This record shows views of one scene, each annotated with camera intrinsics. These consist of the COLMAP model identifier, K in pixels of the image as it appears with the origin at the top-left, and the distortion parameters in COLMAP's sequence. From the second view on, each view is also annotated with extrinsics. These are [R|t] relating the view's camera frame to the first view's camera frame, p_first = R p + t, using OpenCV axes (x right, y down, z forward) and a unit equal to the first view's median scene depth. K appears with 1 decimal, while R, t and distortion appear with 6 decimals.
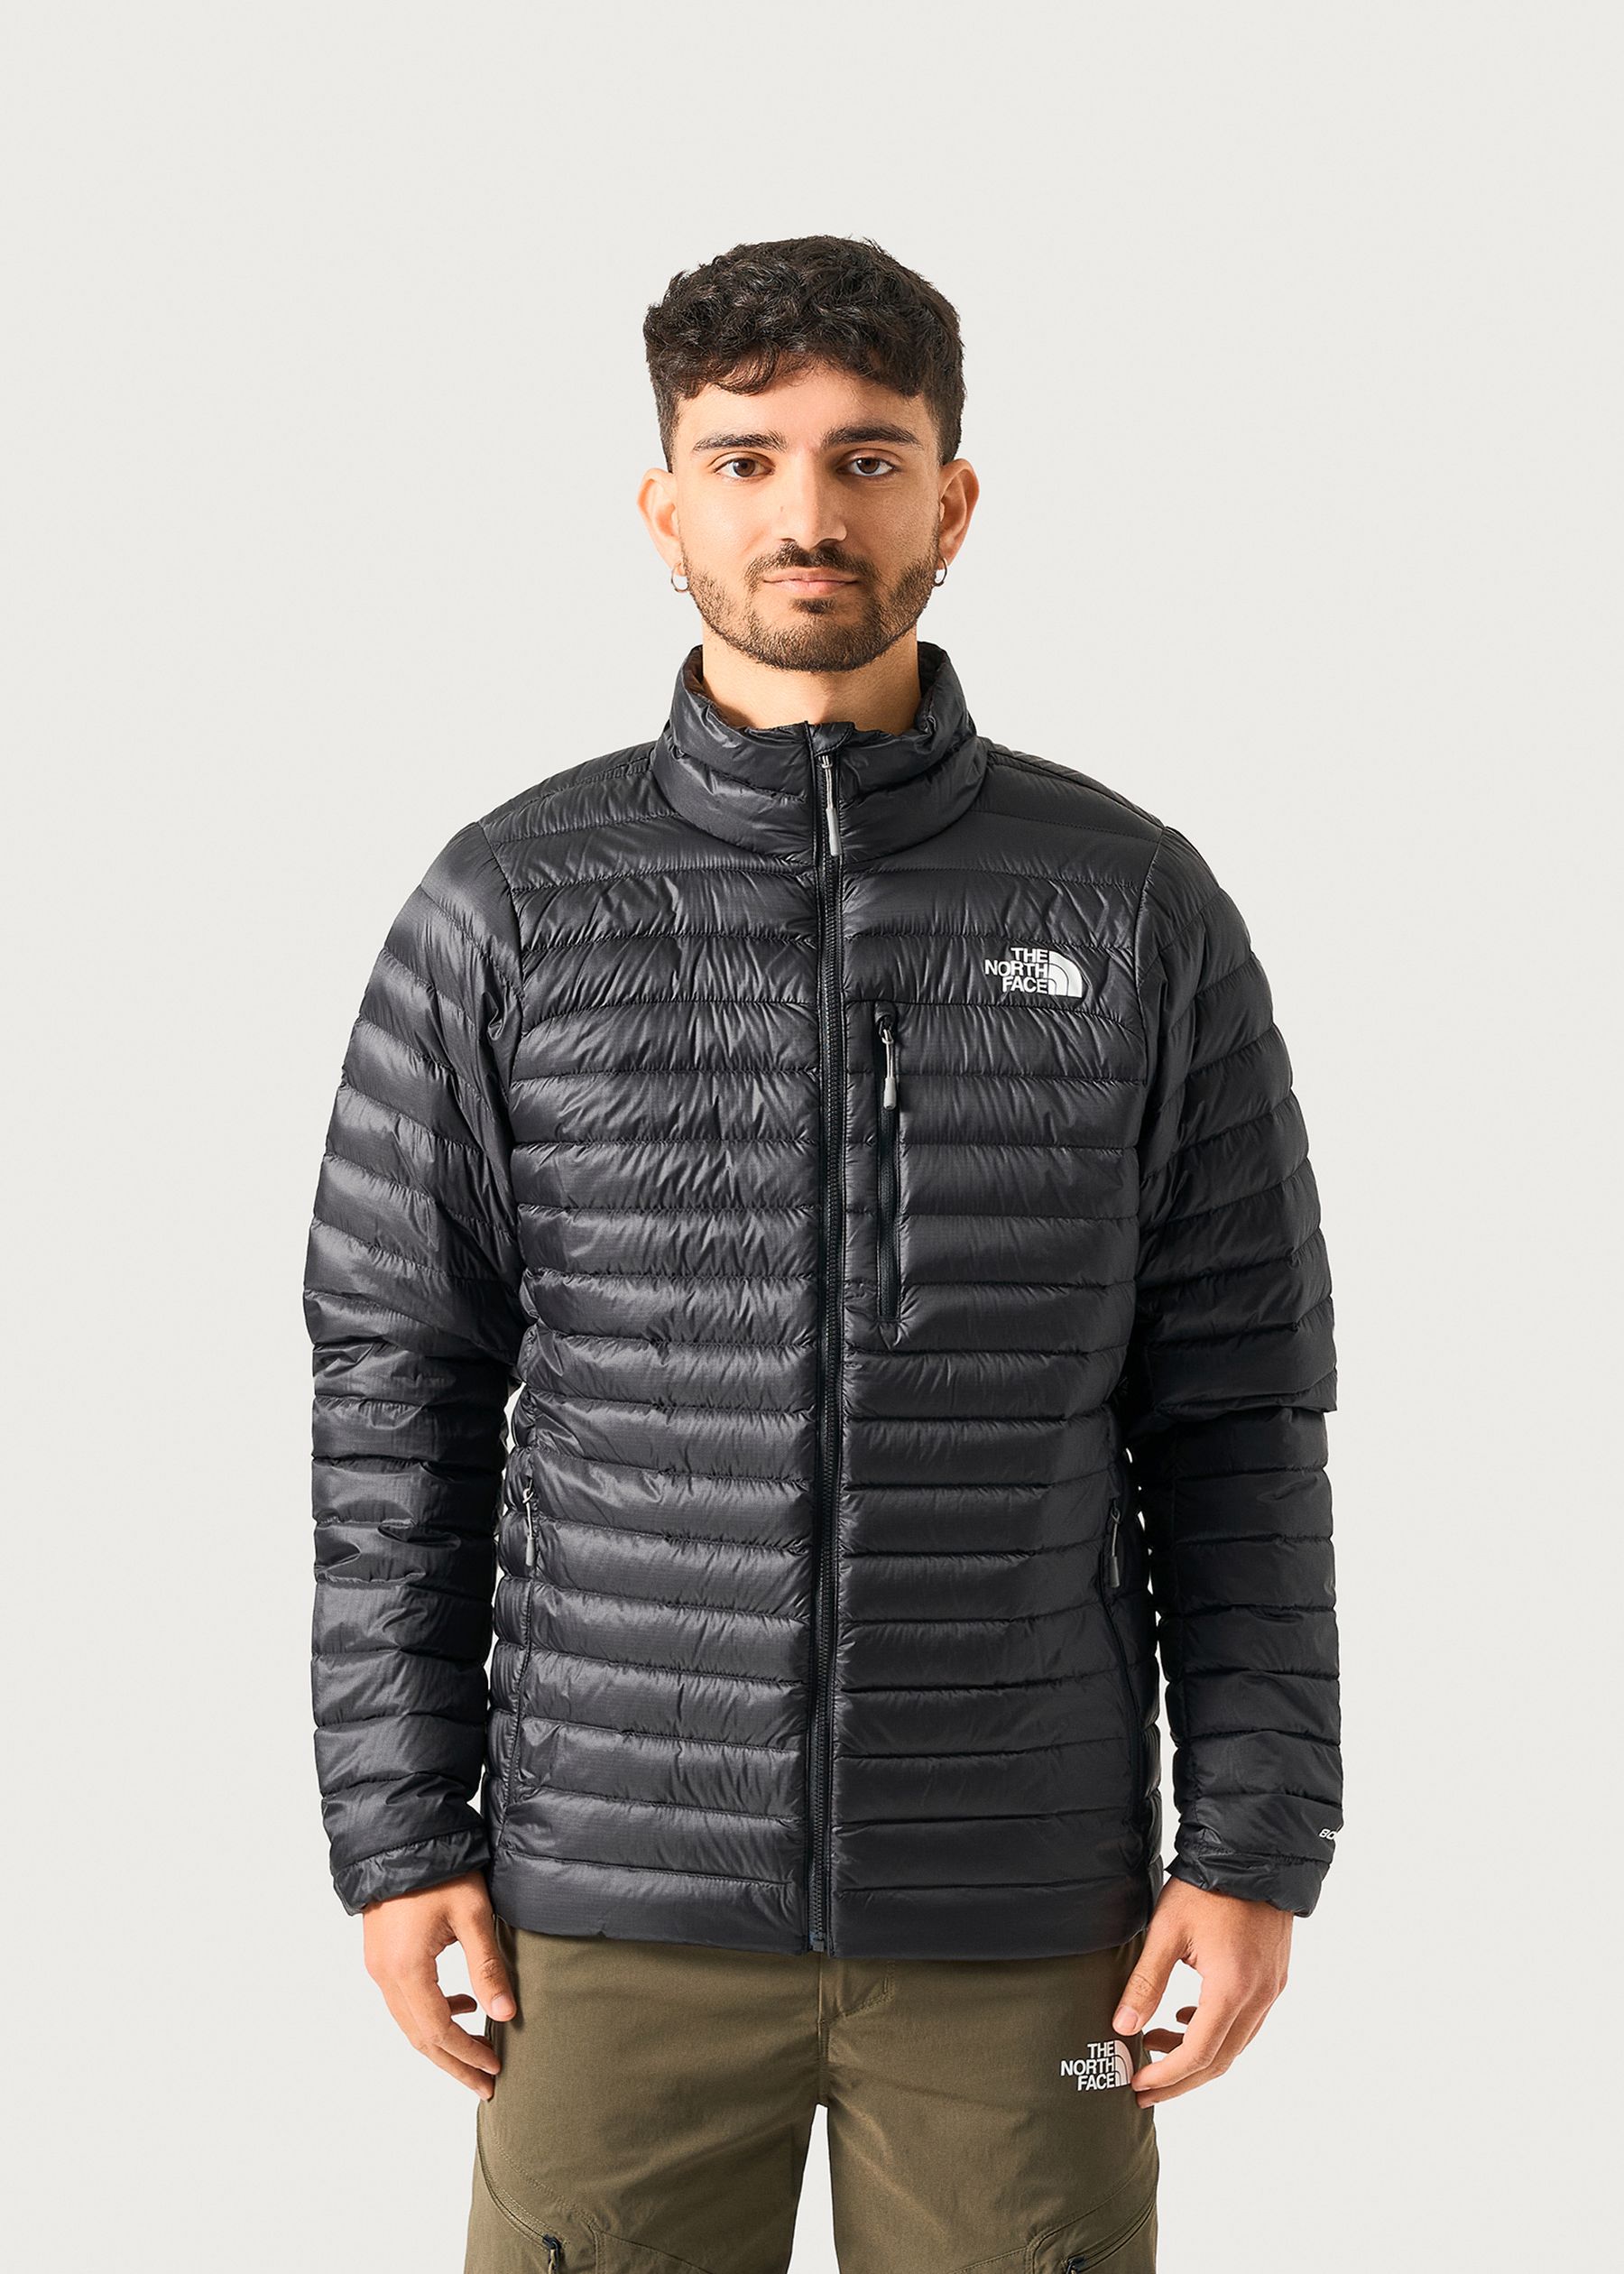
lens RADIAL K [[4320.8, 0, 813.6], [0, 4320.8, 870.8], [0, 0, 1]] dist [0.326329, -1.207048]
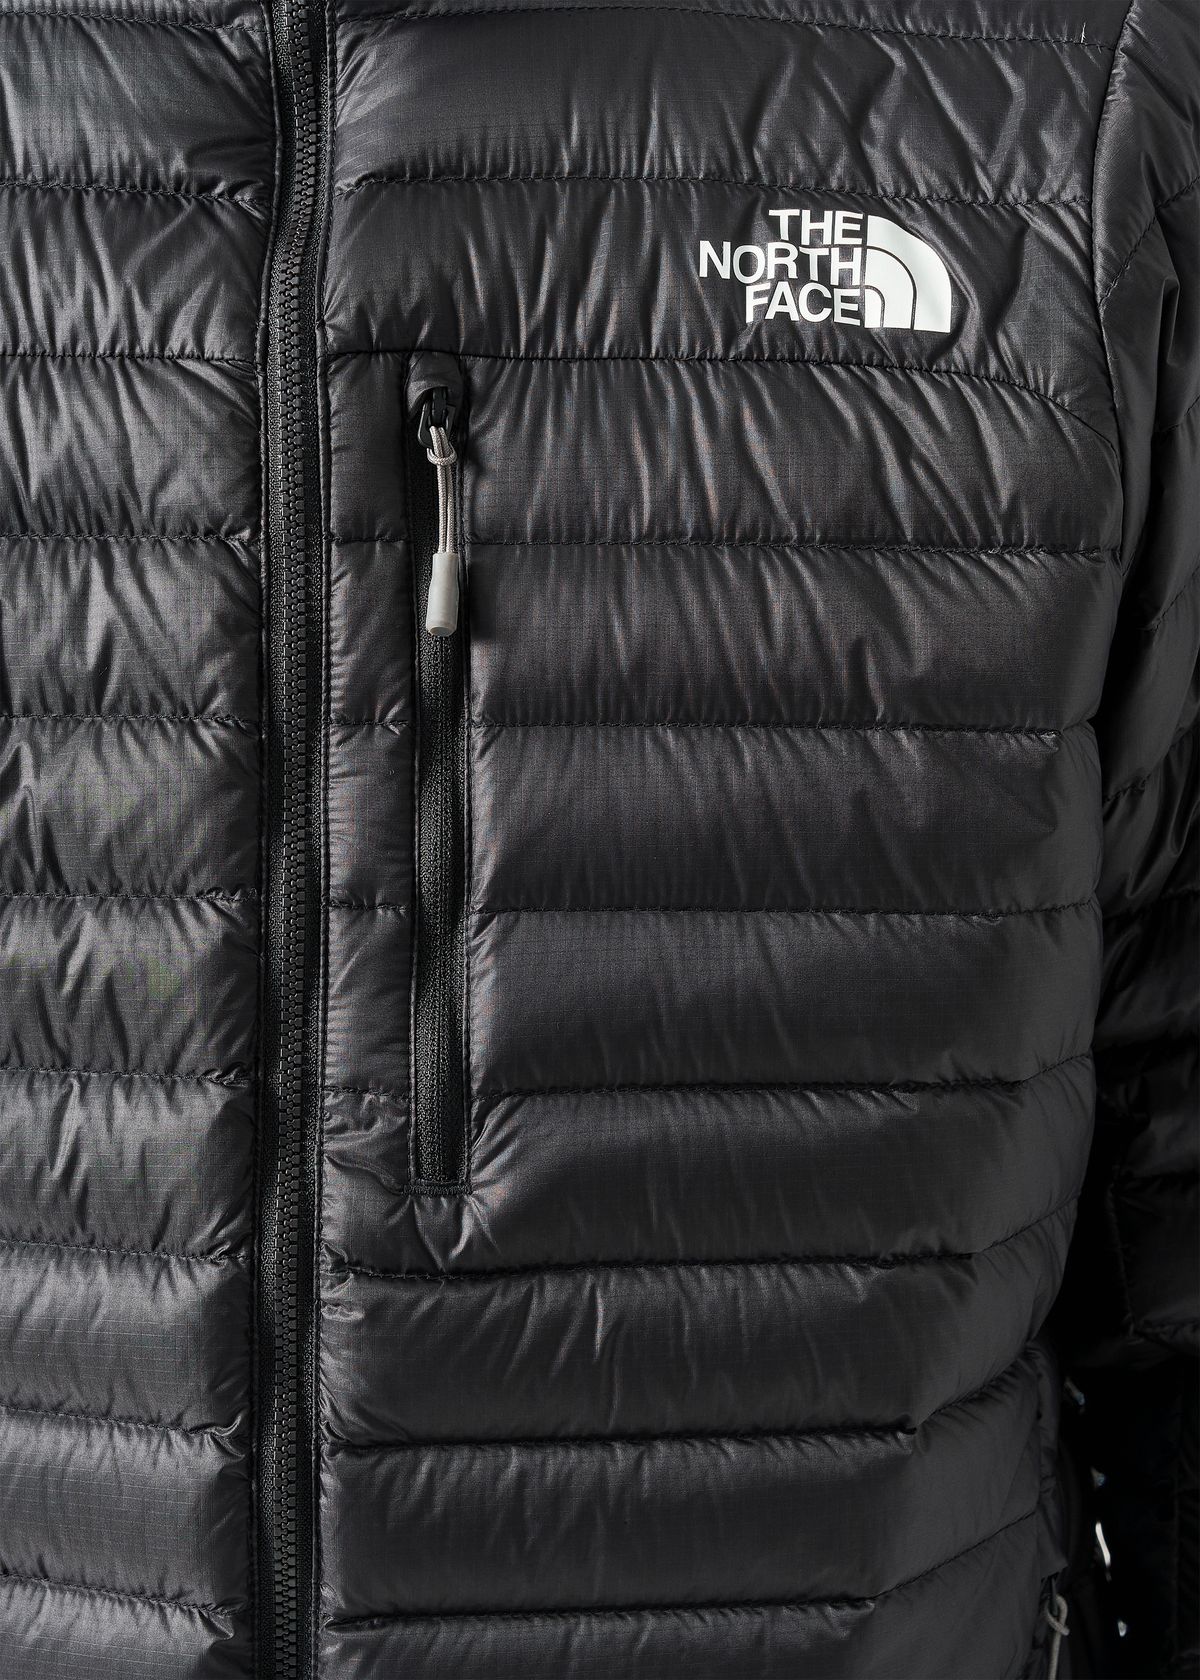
lens RADIAL K [[3192.4, 0, 601.2], [0, 3192.4, 643.4], [0, 0, 1]] dist [0.326329, -1.207048]
pose [[0.997265, -0.007446, -0.073527, 0.052196], [0.015120, 0.994424, 0.104367, 0.026511], [0.072340, -0.105193, 0.991817, 0.719056]]
